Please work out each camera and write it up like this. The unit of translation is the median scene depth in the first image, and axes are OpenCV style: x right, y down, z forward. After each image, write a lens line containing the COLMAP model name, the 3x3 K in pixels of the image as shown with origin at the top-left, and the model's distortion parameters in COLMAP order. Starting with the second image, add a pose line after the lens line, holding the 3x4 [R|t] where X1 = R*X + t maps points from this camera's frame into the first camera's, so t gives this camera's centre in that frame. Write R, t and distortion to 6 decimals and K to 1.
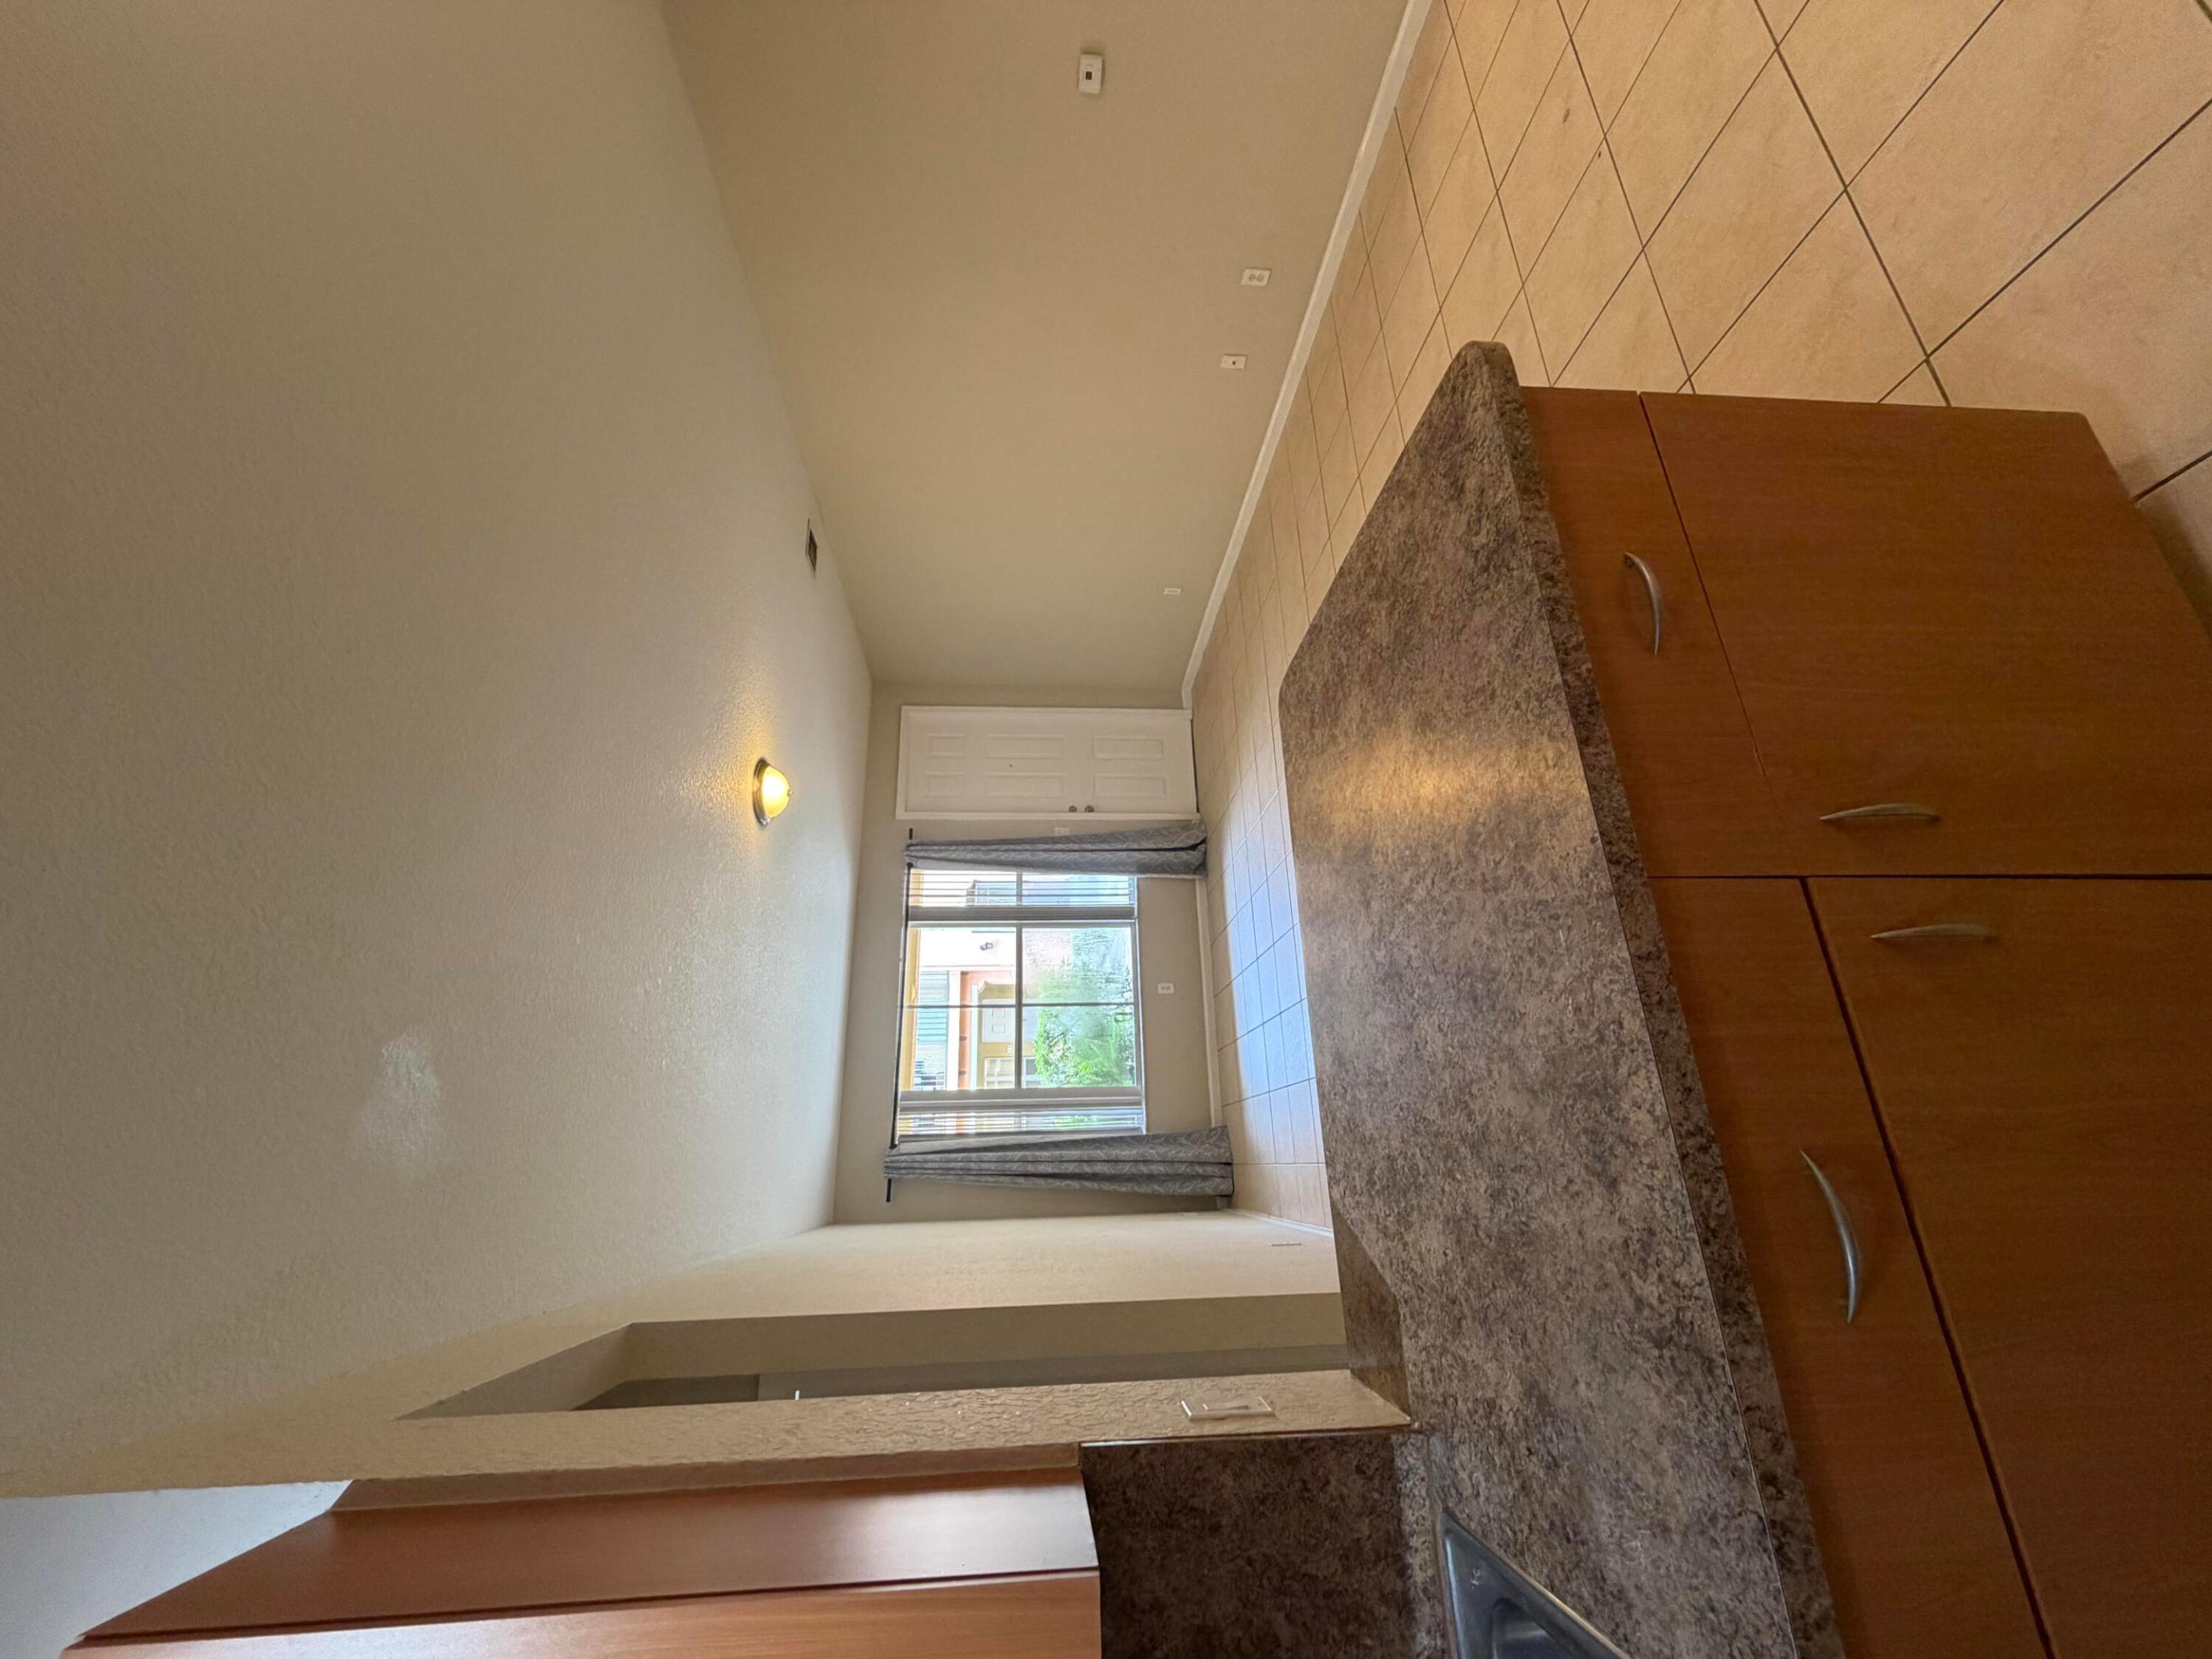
lens RADIAL K [[878.1, 0, 1106.1], [0, 878.1, 826.5], [0, 0, 1]] dist [-0.003110, 0.000967]
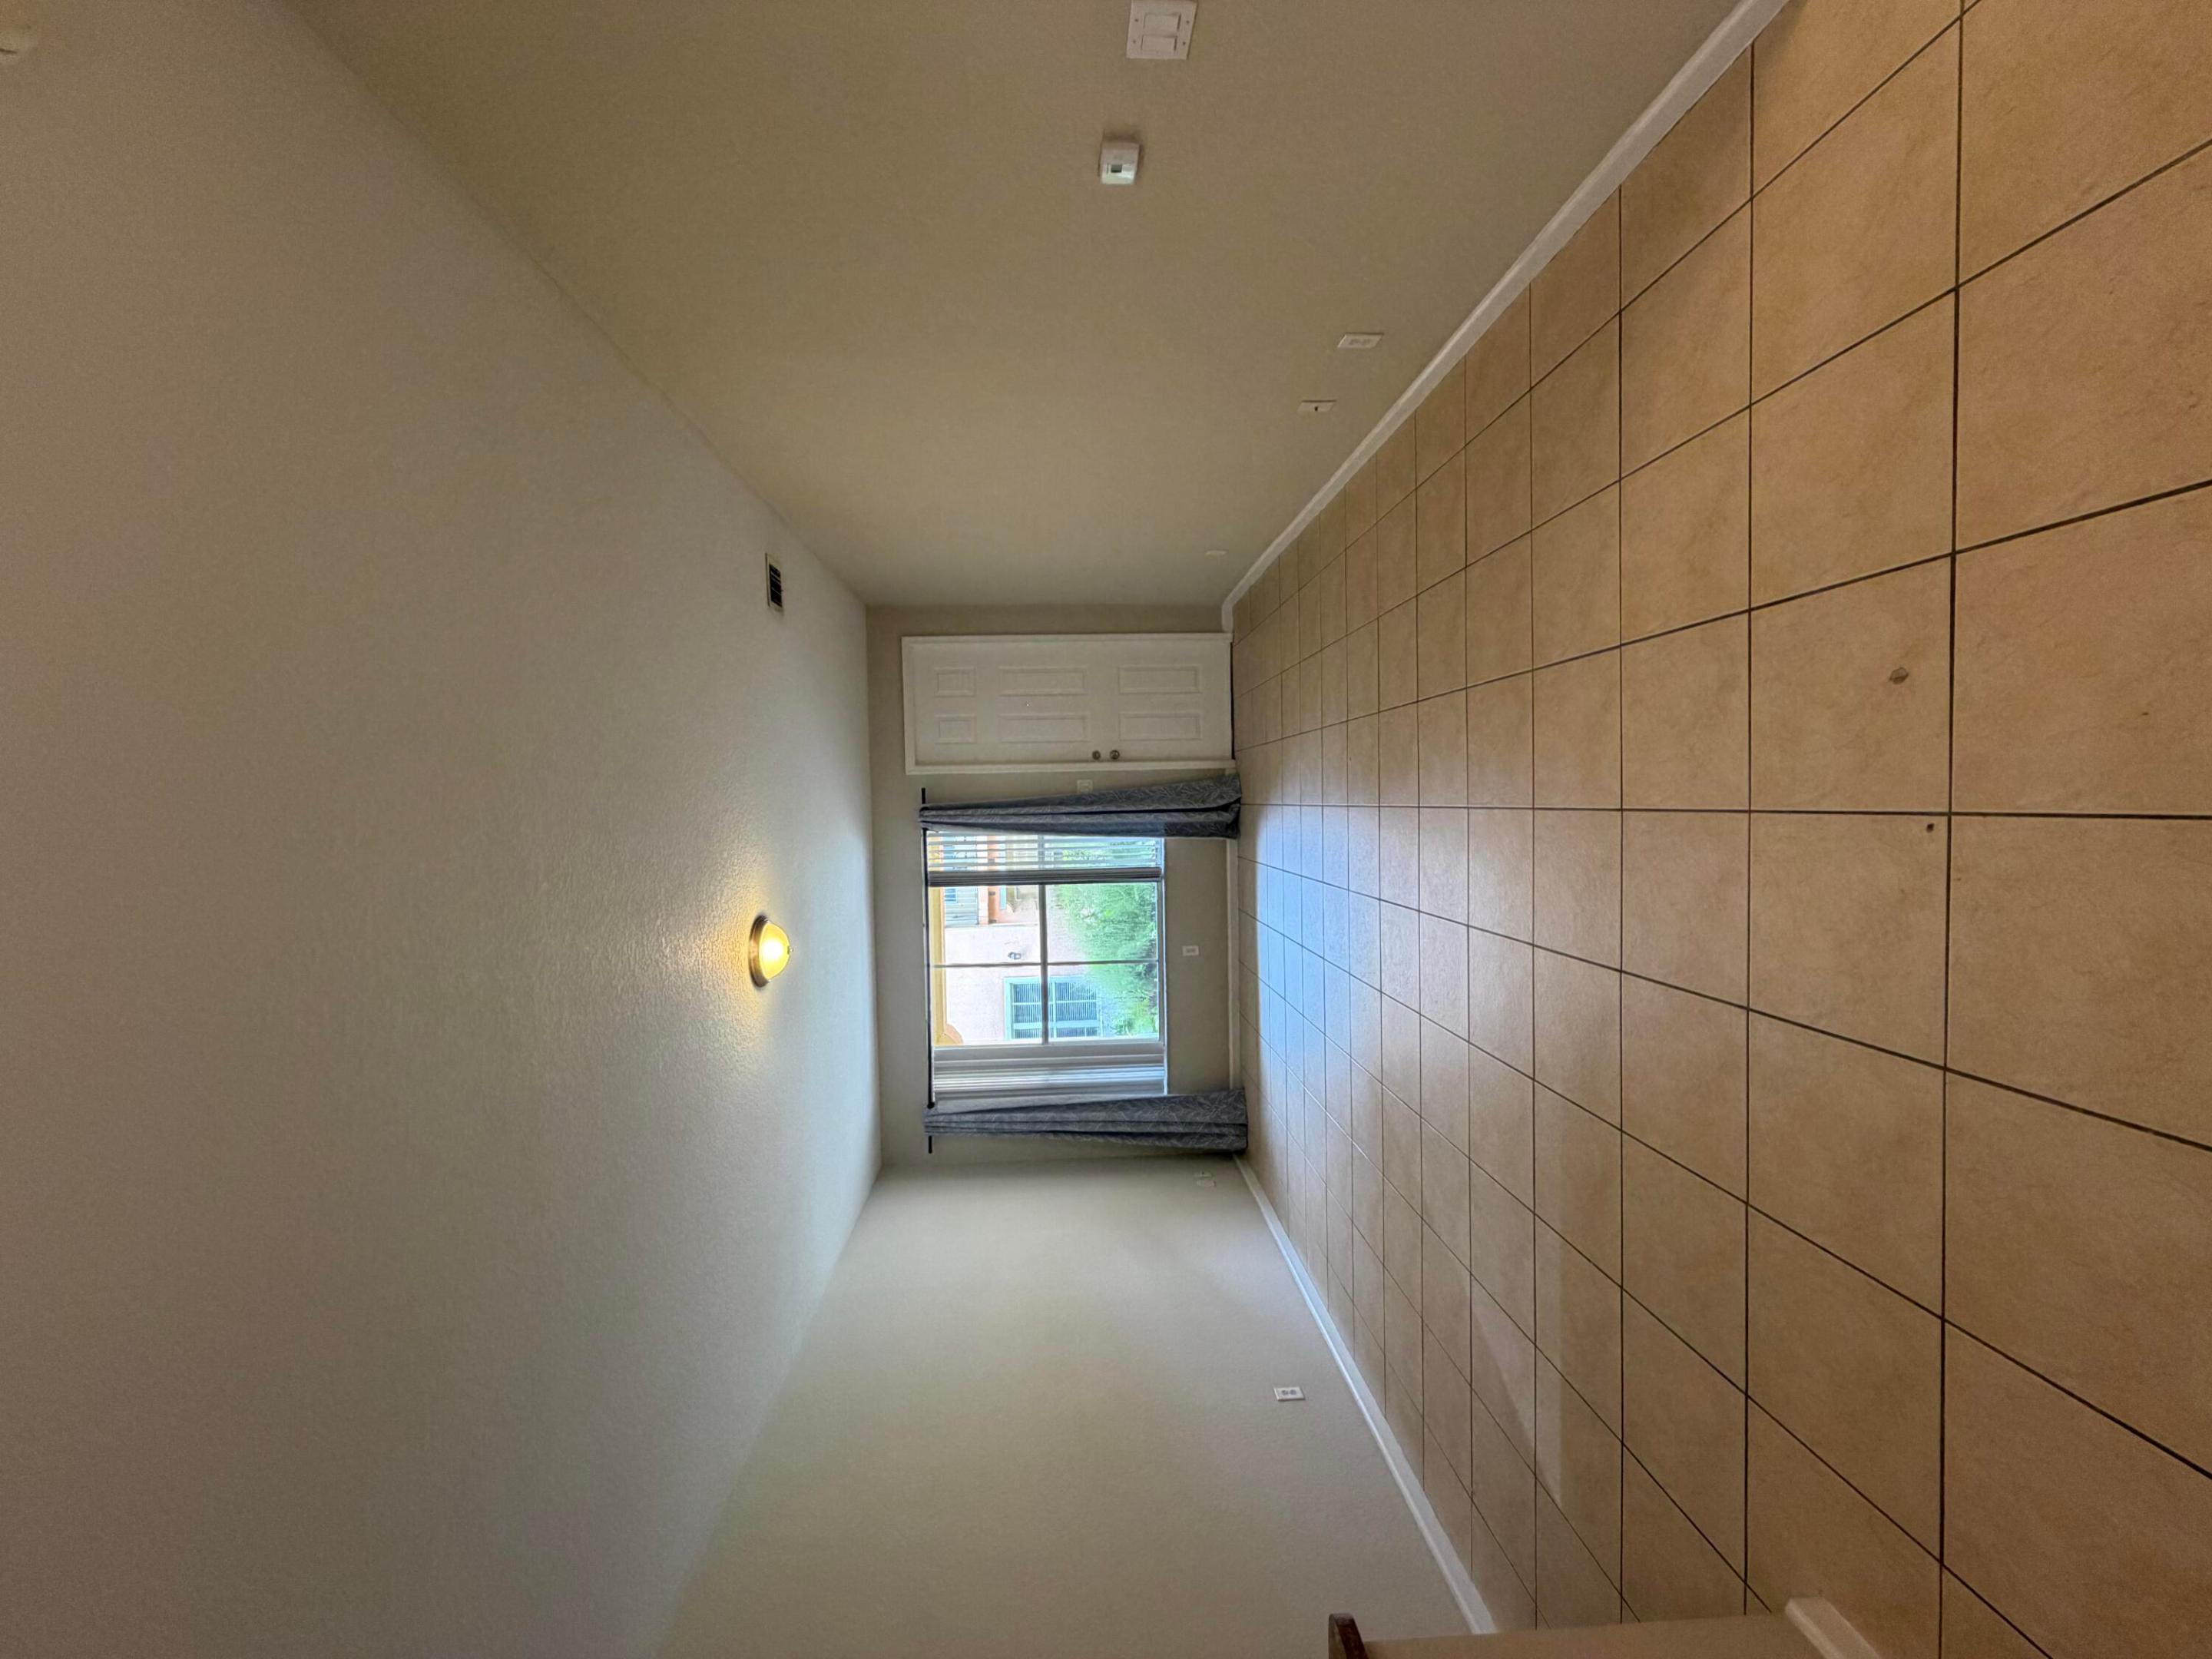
lens RADIAL K [[878.1, 0, 1103.1], [0, 878.1, 826.1], [0, 0, 1]] dist [-0.003110, 0.000967]
pose [[0.999503, 0.009923, -0.029921, -0.003043], [0.002324, 0.923384, 0.383871, -0.341272], [0.031438, -0.383749, 0.922902, 0.137261]]
